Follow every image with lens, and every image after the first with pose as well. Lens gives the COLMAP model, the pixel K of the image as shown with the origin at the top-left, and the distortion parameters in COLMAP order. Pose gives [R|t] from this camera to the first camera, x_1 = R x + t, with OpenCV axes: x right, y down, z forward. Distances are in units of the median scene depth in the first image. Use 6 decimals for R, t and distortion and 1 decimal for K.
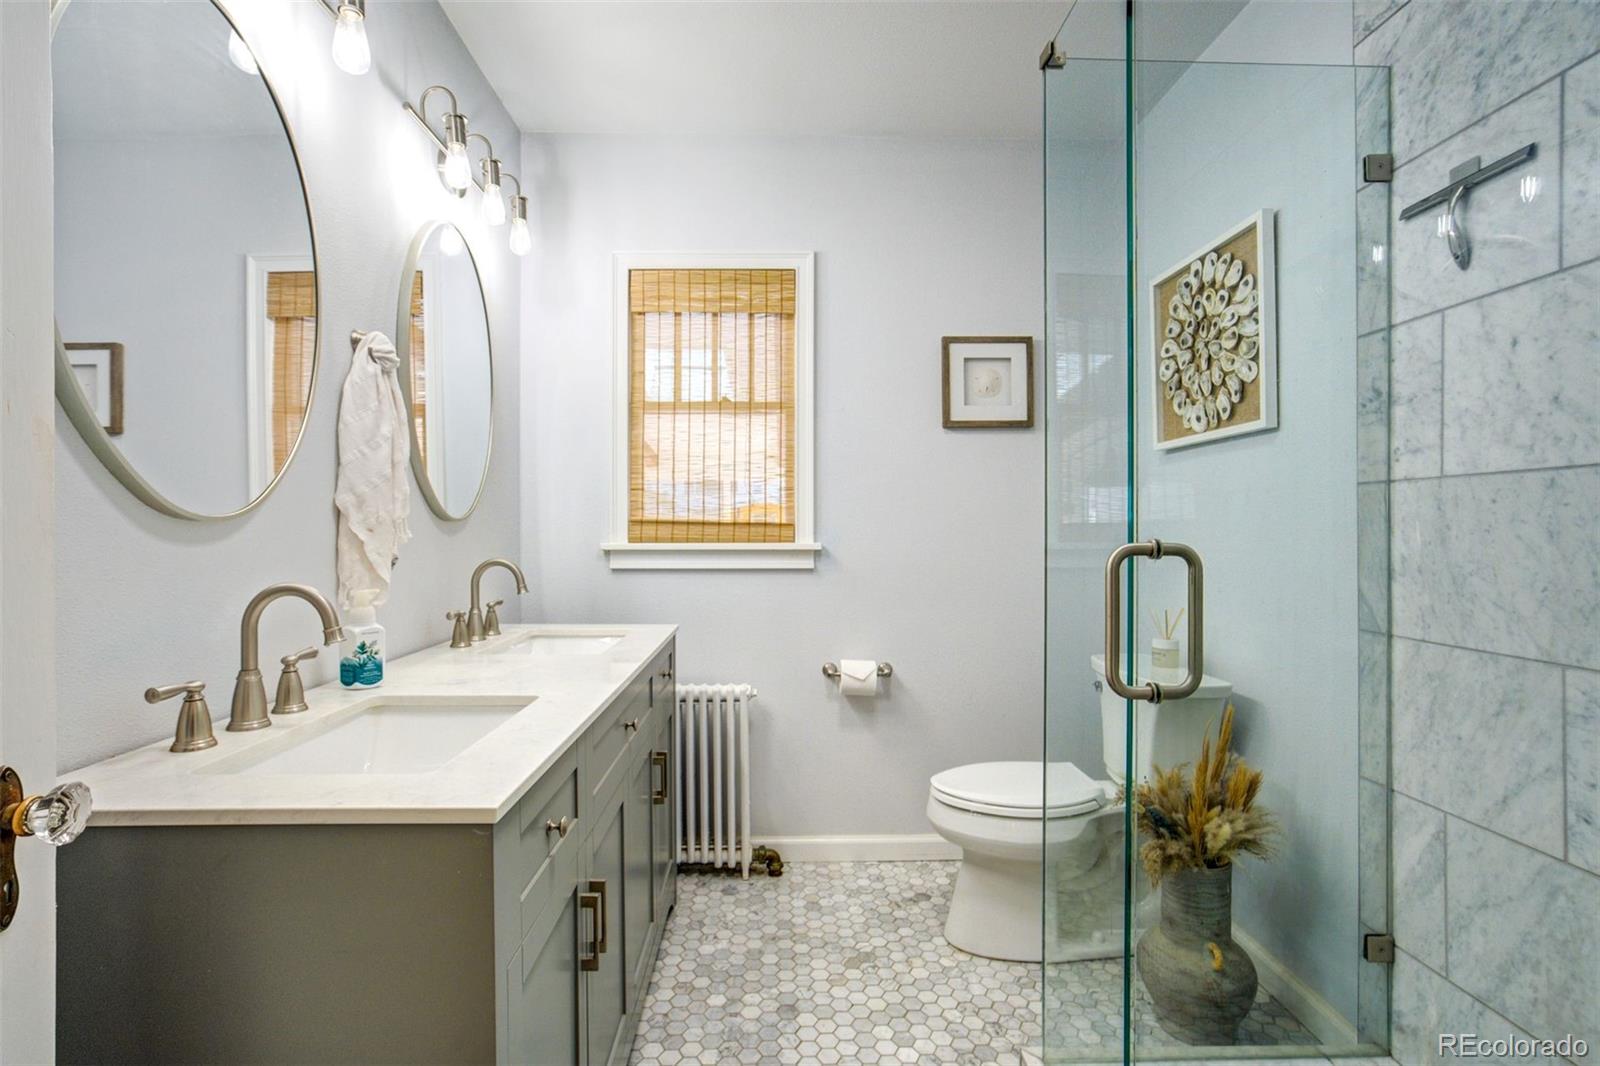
lens RADIAL K [[740.8, 0, 798.3], [0, 740.8, 530.7], [0, 0, 1]] dist [-0.045226, 0.024796]
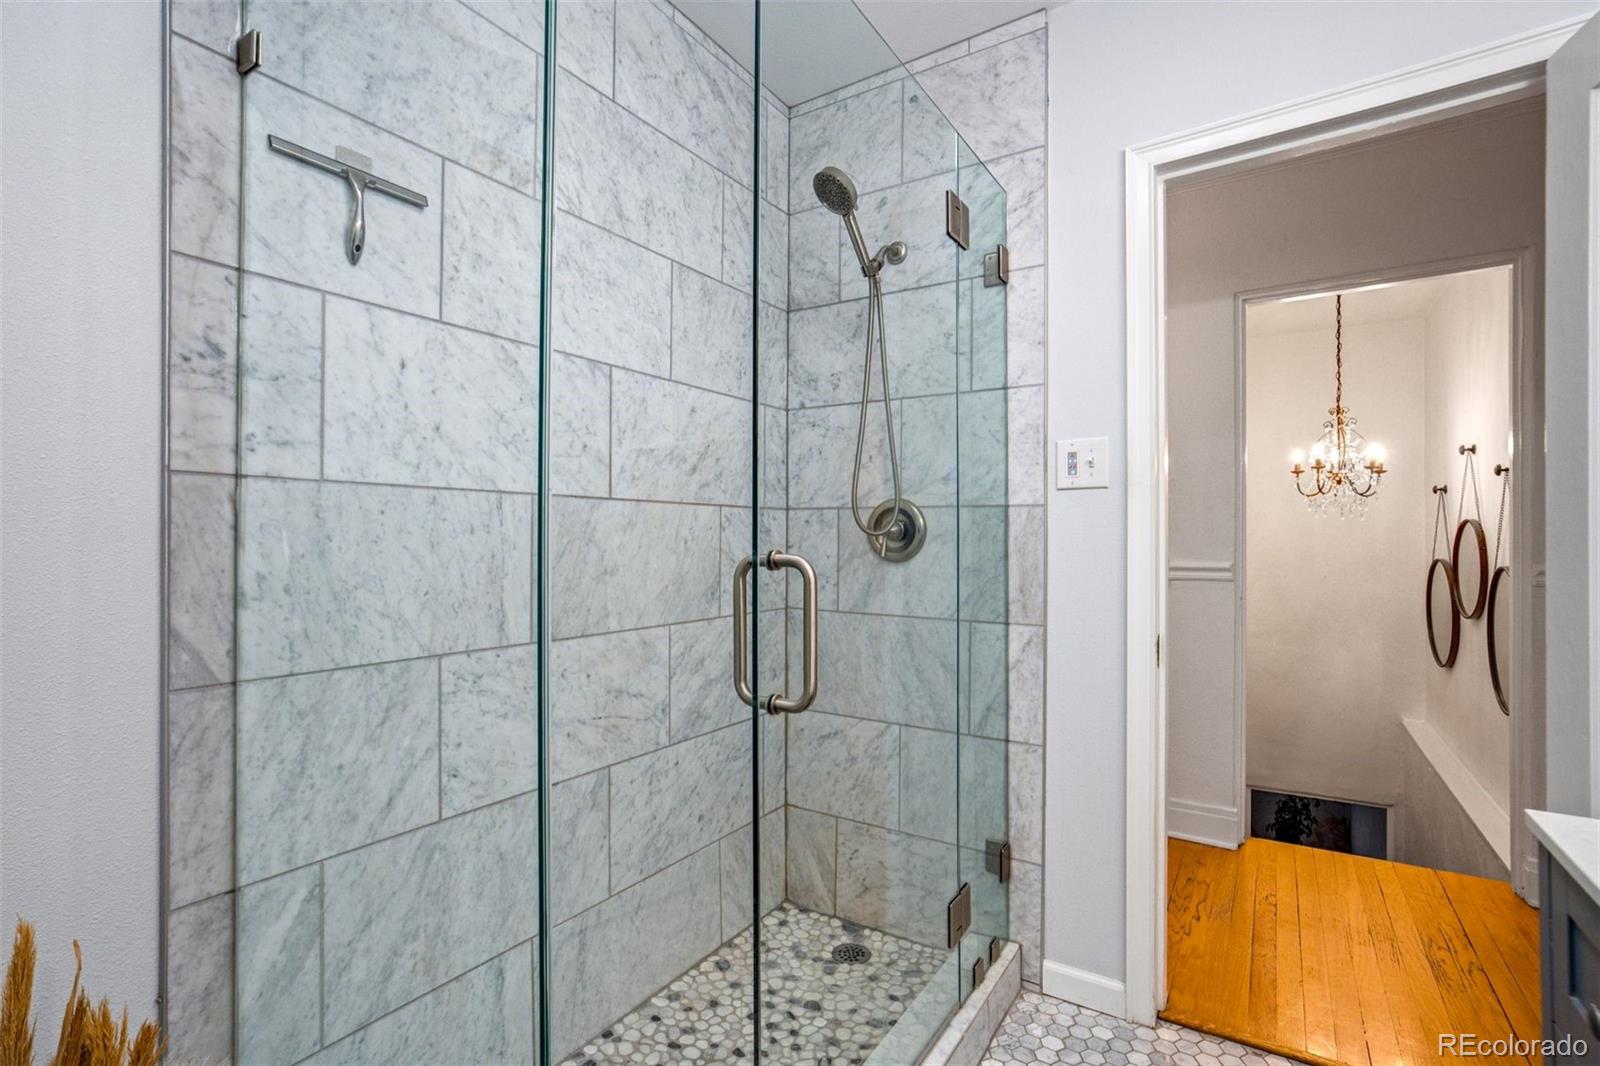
lens RADIAL K [[740.8, 0, 798.3], [0, 740.8, 530.7], [0, 0, 1]] dist [-0.045226, 0.024796]
pose [[-0.821722, 0.003859, 0.569876, -0.093212], [-0.002390, 0.999945, -0.010218, -0.005963], [-0.569884, -0.009759, -0.821667, 1.445628]]
